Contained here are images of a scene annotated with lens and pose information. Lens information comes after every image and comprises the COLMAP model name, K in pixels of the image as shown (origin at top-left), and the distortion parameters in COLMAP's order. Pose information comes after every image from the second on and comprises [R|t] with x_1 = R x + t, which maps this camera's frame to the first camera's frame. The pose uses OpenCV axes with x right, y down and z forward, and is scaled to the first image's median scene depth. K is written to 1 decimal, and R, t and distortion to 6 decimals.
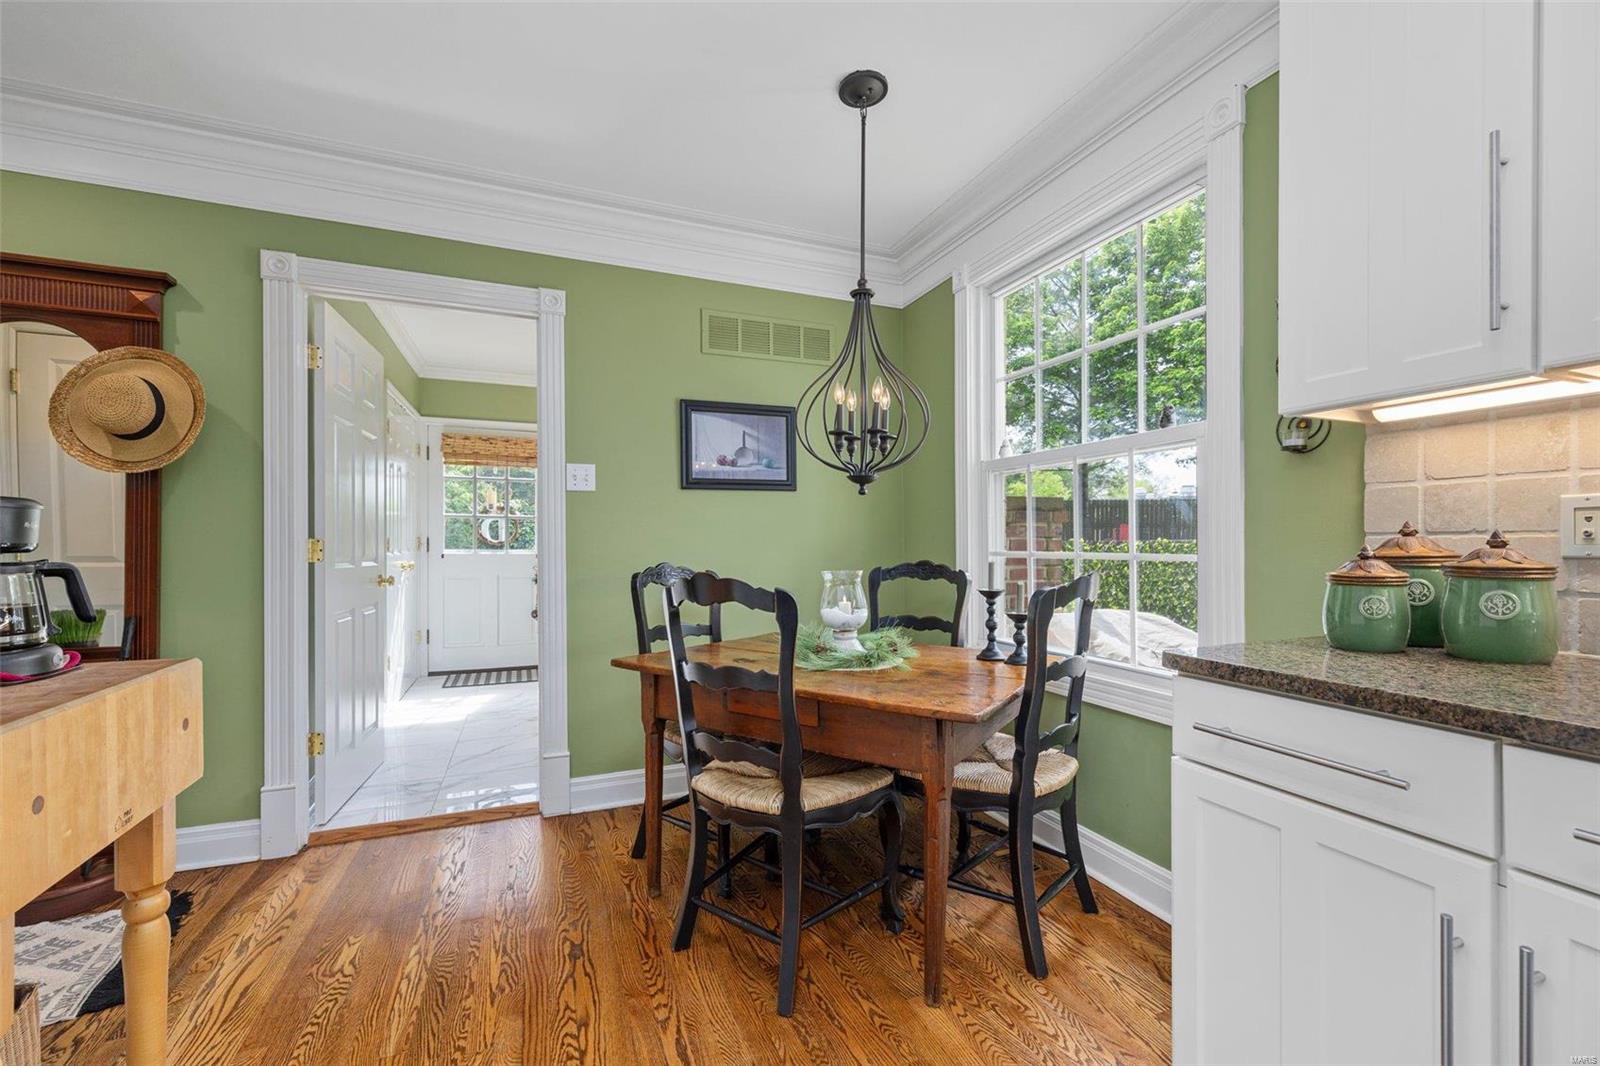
lens RADIAL K [[651.2, 0, 802.7], [0, 651.2, 545.3], [0, 0, 1]] dist [-0.002600, -0.000262]
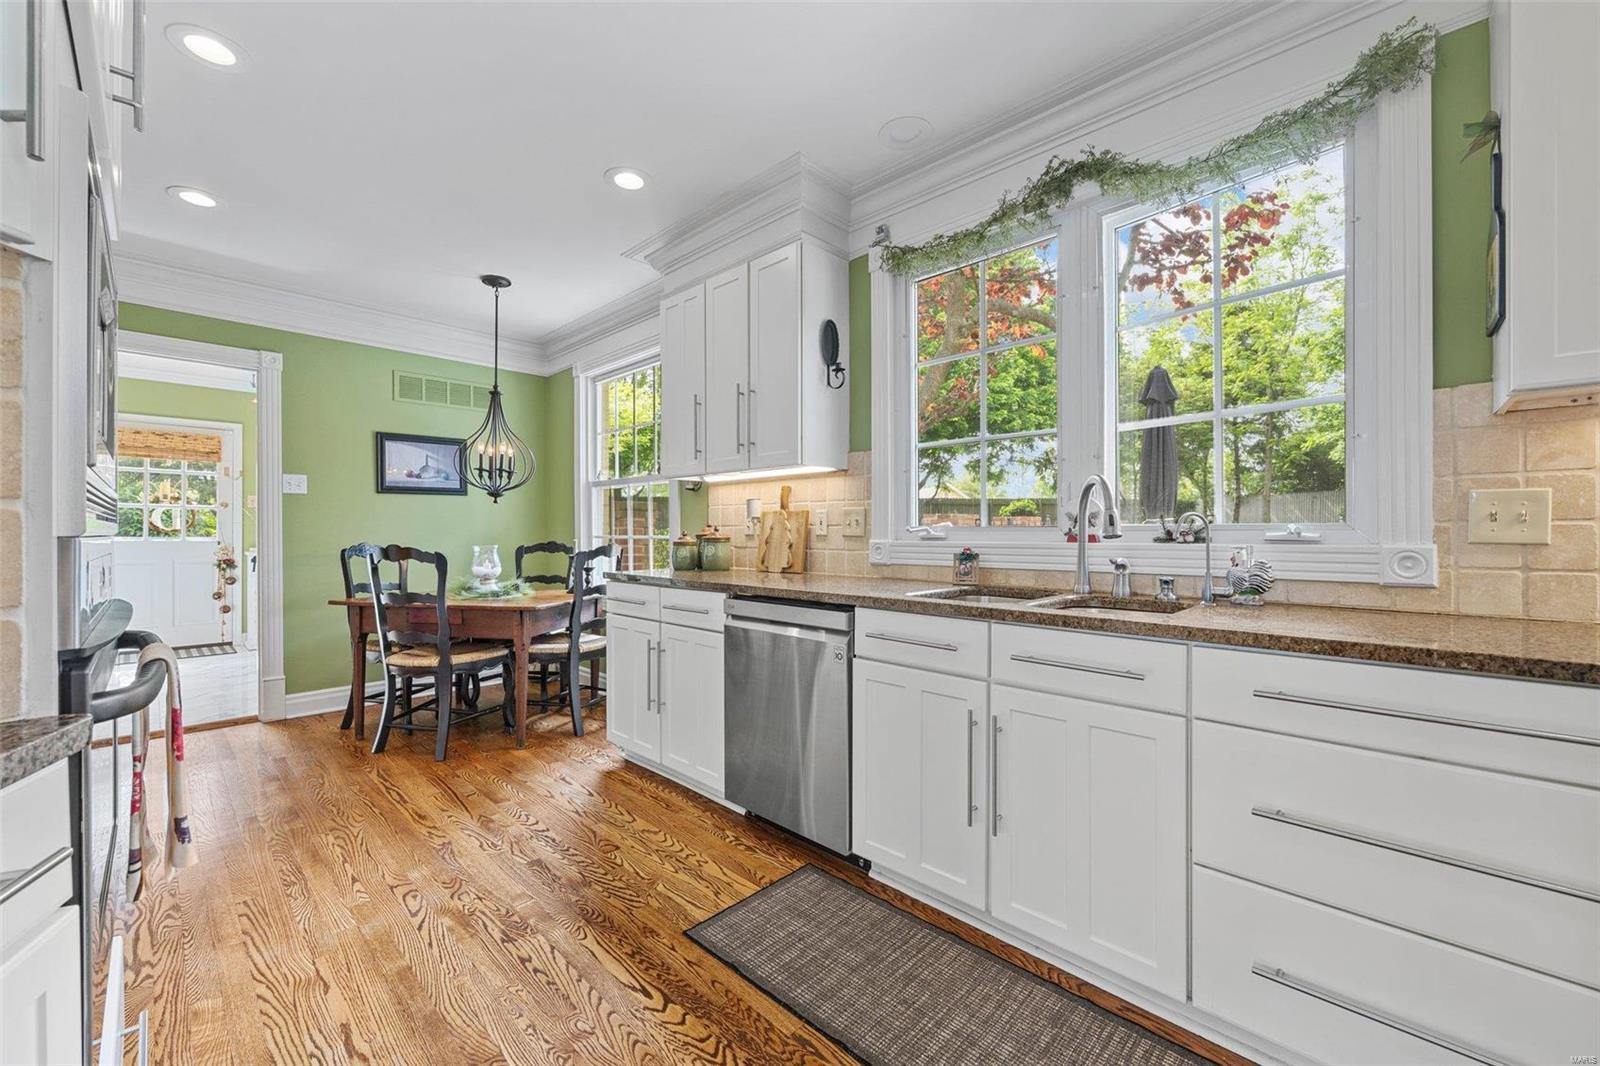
lens RADIAL K [[636.8, 0, 795.8], [0, 636.8, 533.8], [0, 0, 1]] dist [-0.004823, -0.000811]
pose [[0.918090, 0.000477, 0.396371, 0.131217], [0.000691, 0.999996, -0.002804, 0.010692], [-0.396371, 0.002848, 0.918086, -0.801991]]
